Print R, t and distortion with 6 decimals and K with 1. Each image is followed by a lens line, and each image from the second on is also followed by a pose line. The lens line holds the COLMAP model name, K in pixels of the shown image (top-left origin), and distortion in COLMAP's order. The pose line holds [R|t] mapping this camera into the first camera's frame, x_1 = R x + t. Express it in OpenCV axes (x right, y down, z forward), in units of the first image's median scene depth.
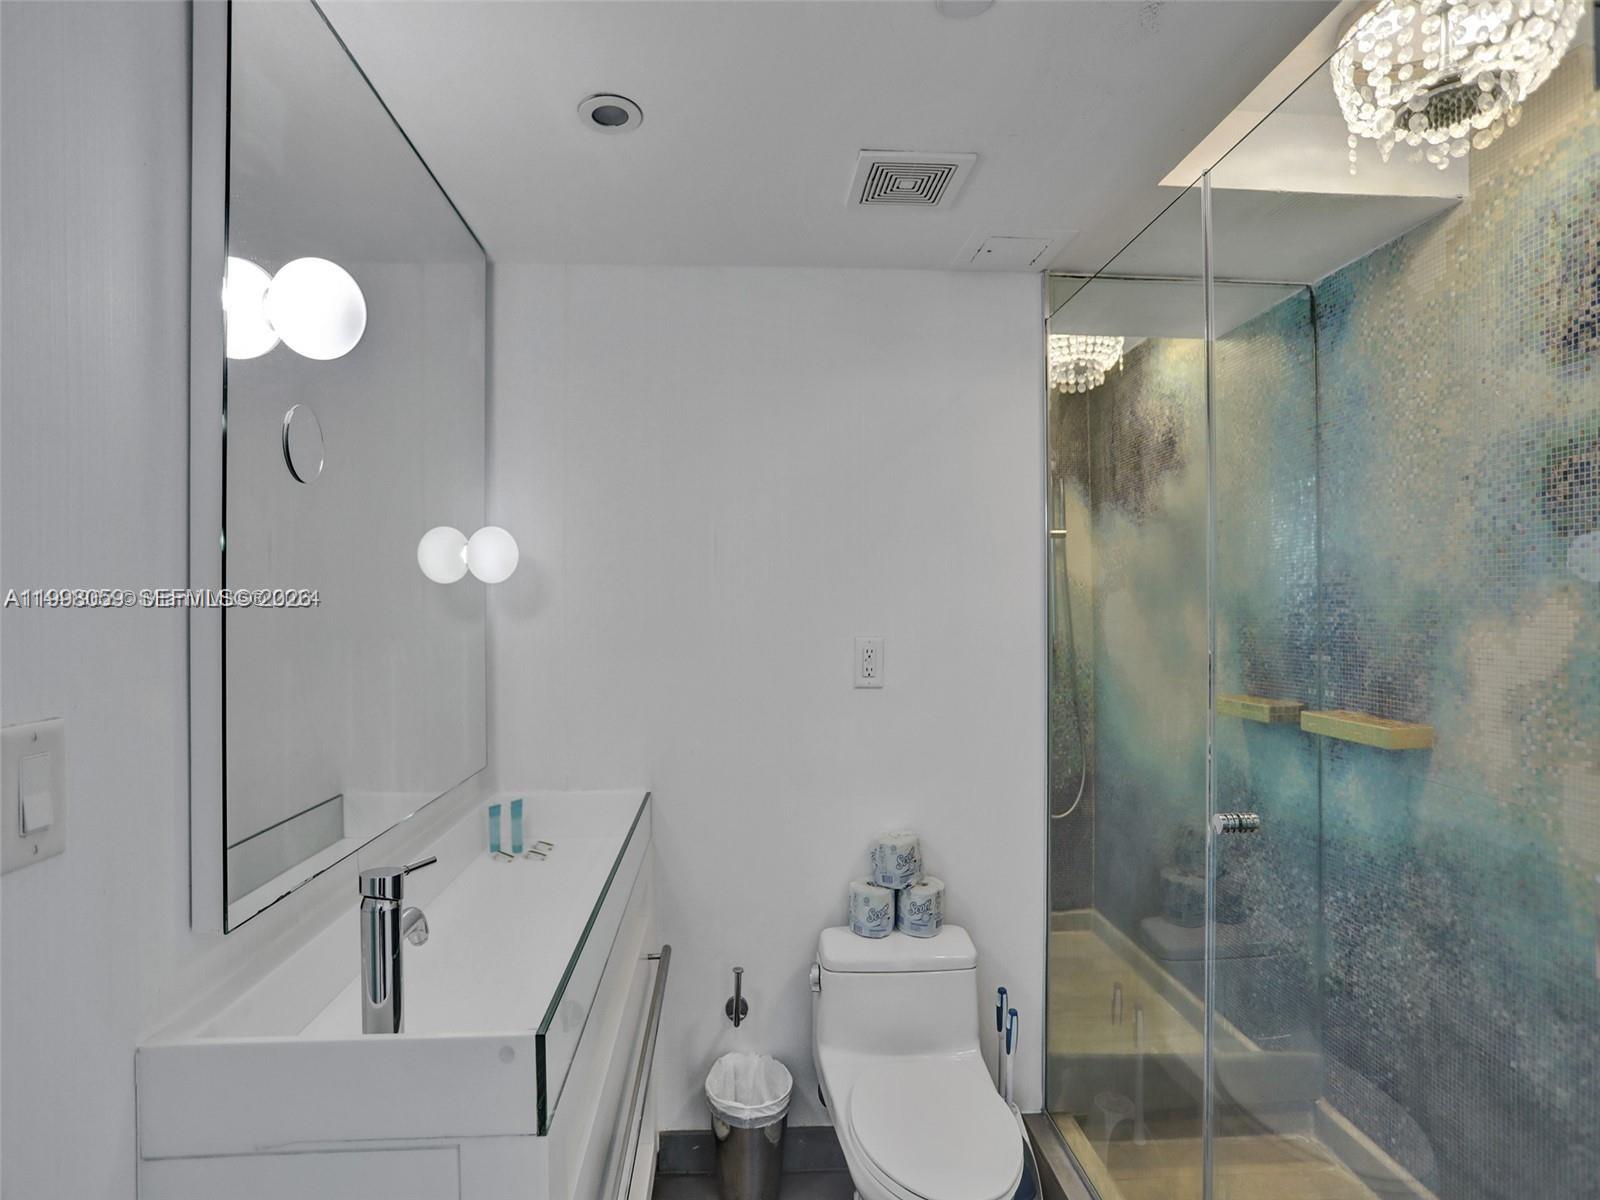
lens RADIAL K [[802.7, 0, 800.0], [0, 802.7, 600.0], [0, 0, 1]] dist [-0.041592, 0.015051]
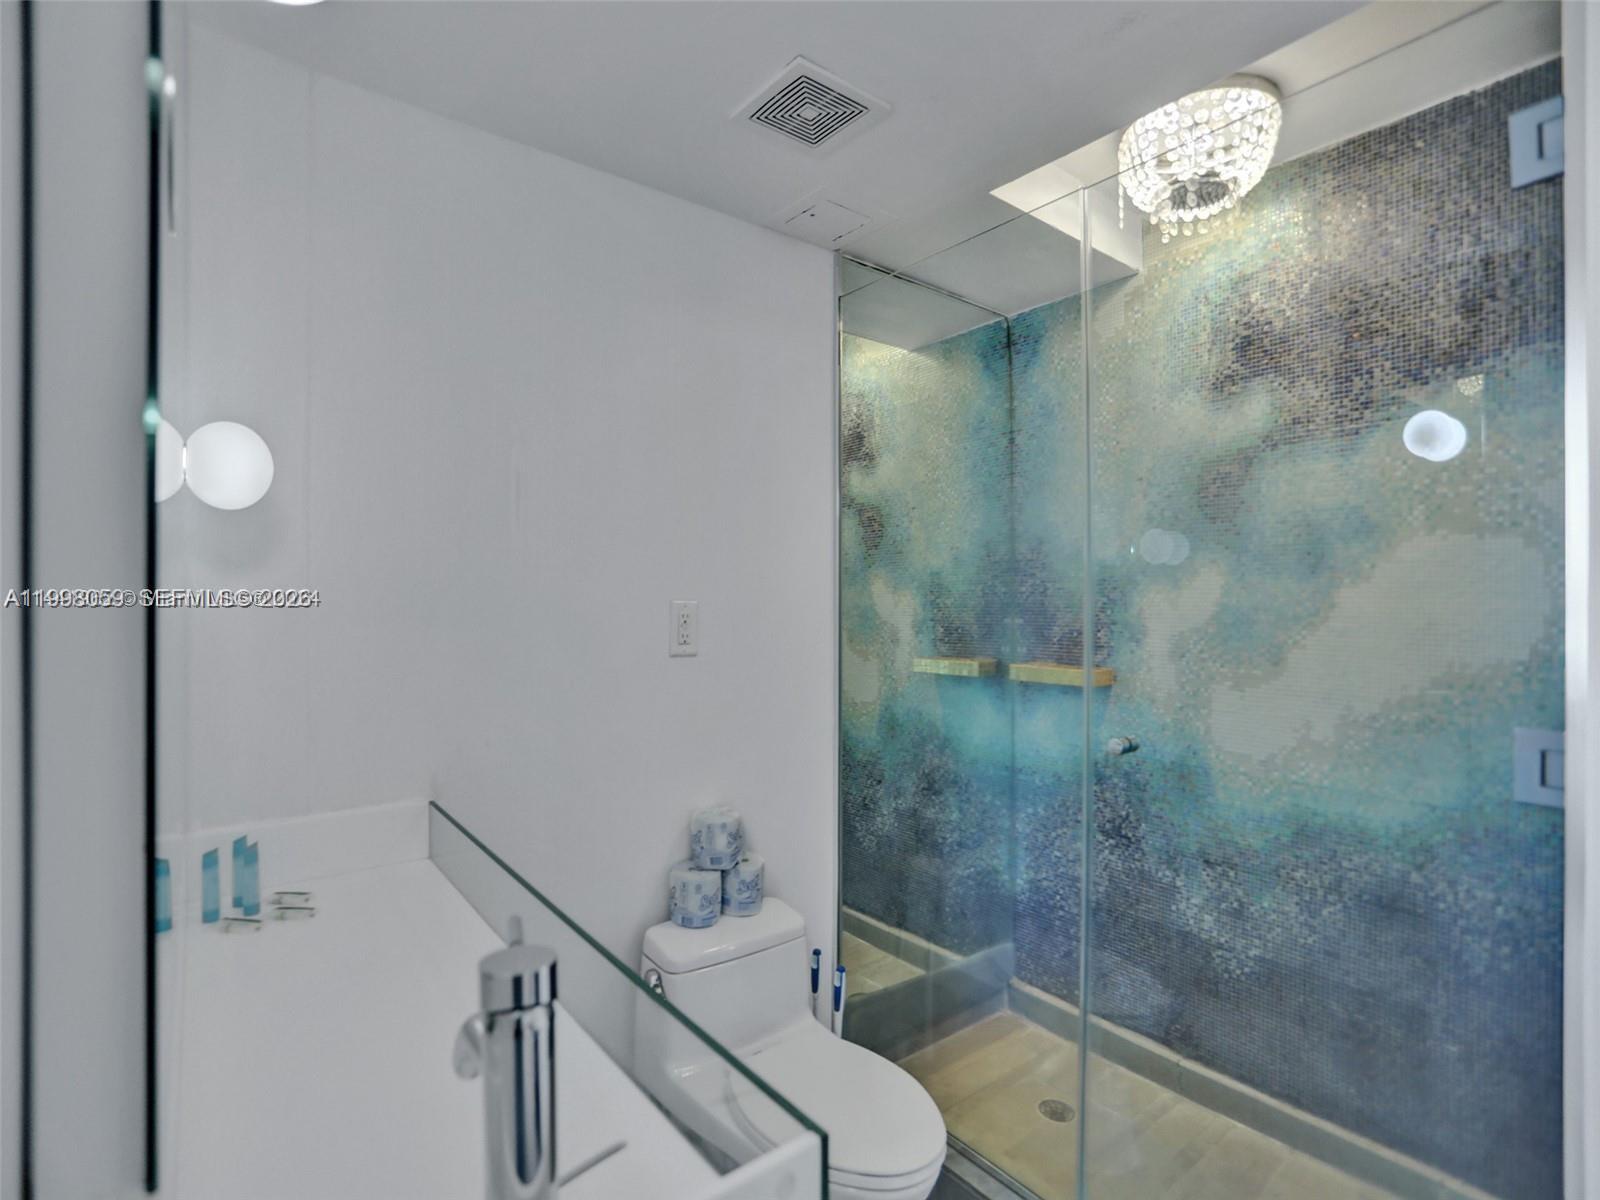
lens RADIAL K [[778.4, 0, 798.1], [0, 778.4, 595.0], [0, 0, 1]] dist [-0.062560, 0.027793]
pose [[0.830905, 0.009416, 0.556335, -0.336977], [-0.008541, 0.999955, -0.004168, 0.048181], [-0.556349, -0.001288, 0.830948, 0.220258]]
